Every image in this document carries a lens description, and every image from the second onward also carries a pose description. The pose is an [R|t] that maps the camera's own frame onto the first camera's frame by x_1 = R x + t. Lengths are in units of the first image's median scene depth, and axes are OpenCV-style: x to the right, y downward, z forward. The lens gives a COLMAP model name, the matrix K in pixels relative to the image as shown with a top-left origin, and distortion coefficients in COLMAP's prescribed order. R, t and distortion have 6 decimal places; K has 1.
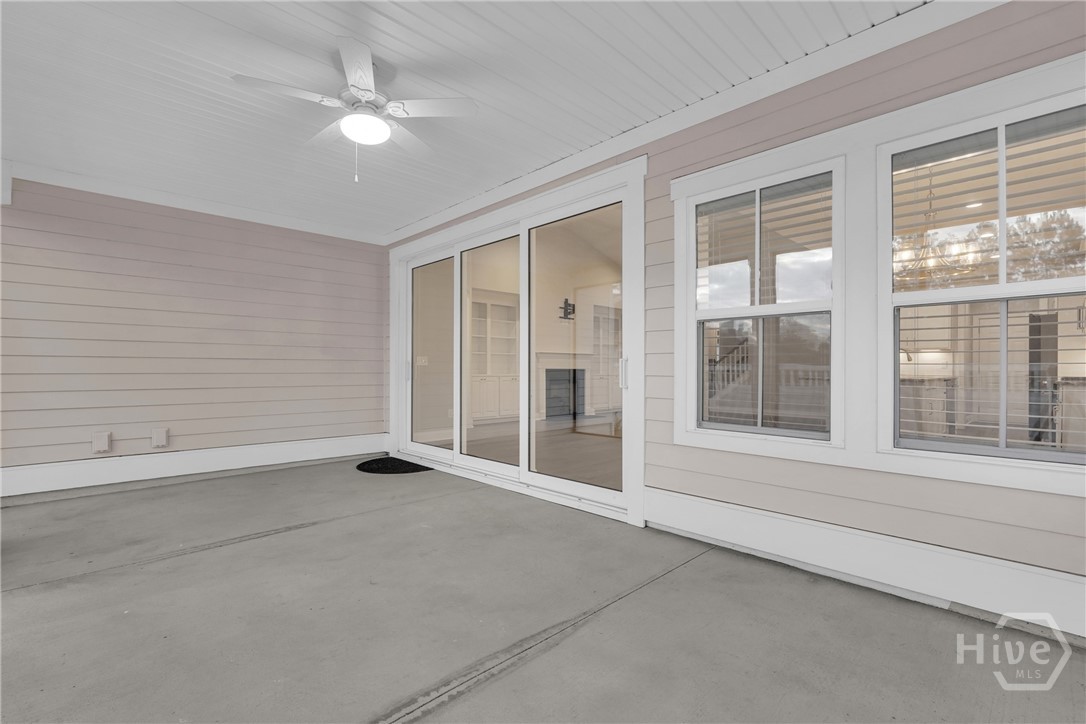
lens RADIAL K [[487.6, 0, 543.0], [0, 487.6, 365.5], [0, 0, 1]] dist [0.003137, 0.000041]
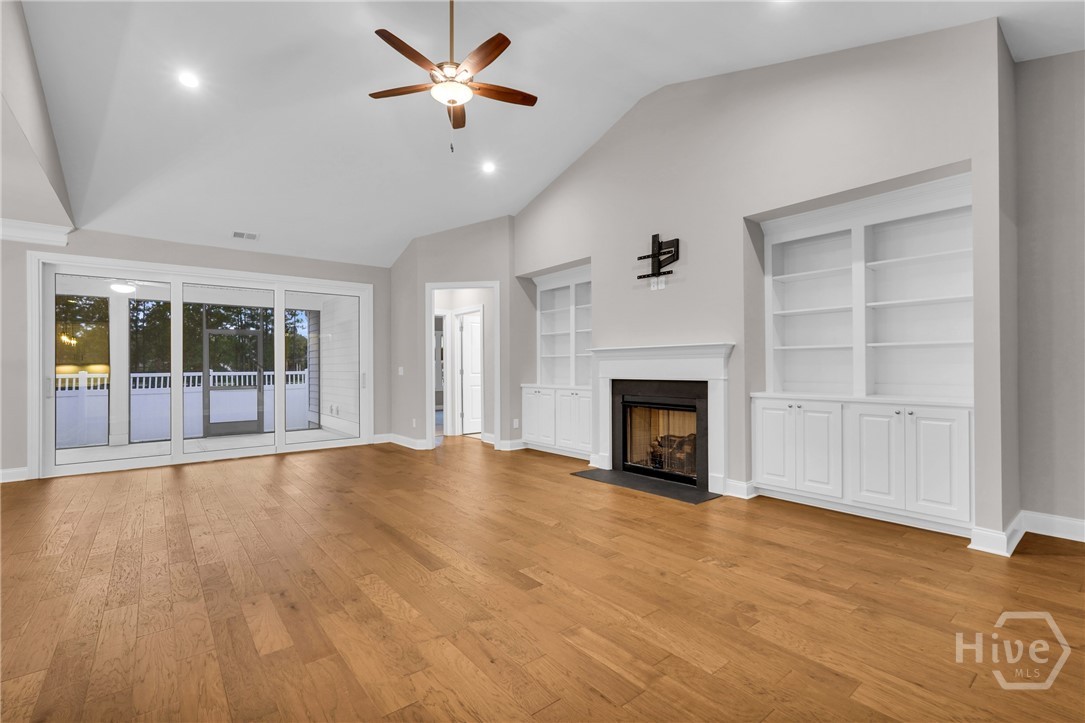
lens RADIAL K [[487.1, 0, 543.2], [0, 487.1, 364.5], [0, 0, 1]] dist [0.003137, 0.000041]
pose [[-0.089481, -0.004577, -0.995978, 0.537710], [0.011965, 0.999912, -0.005670, -0.006905], [0.995917, -0.012425, -0.089419, 0.929674]]
